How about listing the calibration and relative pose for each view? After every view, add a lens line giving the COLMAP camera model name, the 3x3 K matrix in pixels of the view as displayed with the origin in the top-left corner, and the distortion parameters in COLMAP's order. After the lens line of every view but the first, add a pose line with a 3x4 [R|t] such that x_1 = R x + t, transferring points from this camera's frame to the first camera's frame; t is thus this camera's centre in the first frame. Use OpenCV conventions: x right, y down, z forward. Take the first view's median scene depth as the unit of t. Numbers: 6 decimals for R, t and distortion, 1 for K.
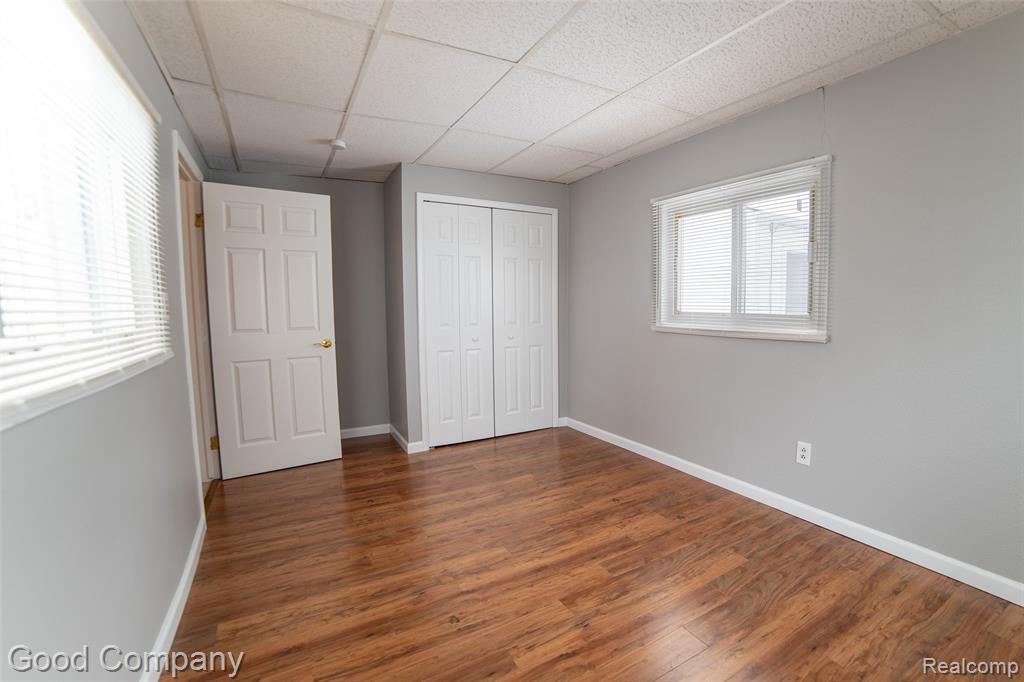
lens RADIAL K [[465.3, 0, 532.2], [0, 465.3, 331.7], [0, 0, 1]] dist [-0.102322, 0.035637]
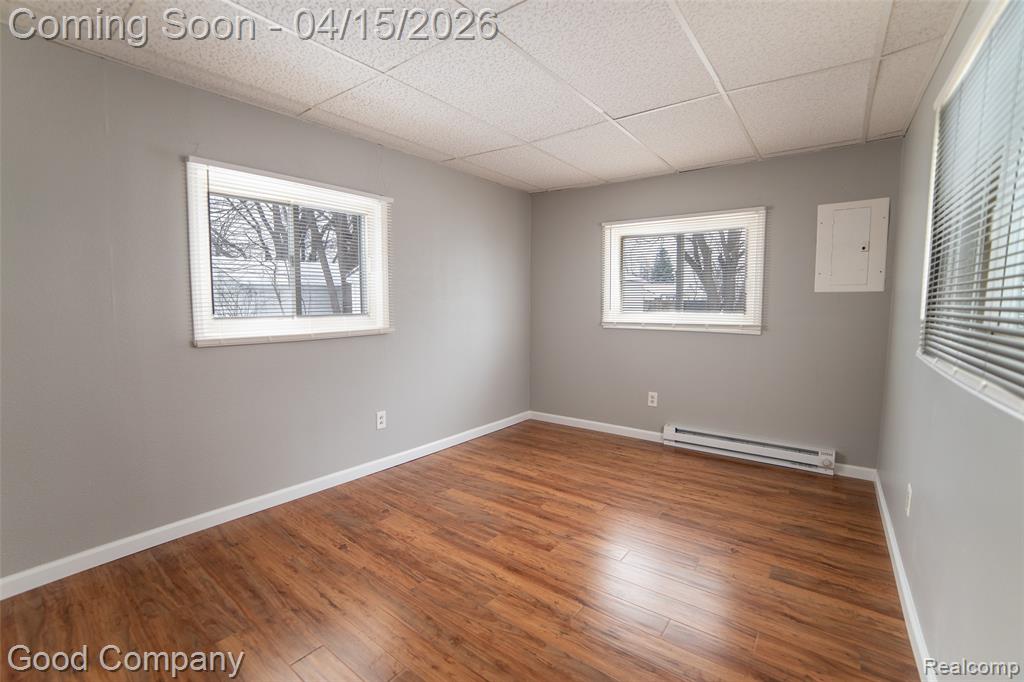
lens RADIAL K [[447.5, 0, 508.7], [0, 447.5, 323.6], [0, 0, 1]] dist [-0.099876, 0.031596]
pose [[-0.400827, -0.030872, 0.915633, -0.624593], [0.057668, 0.996600, 0.058846, -0.054874], [-0.914337, 0.076390, -0.397684, 1.007704]]
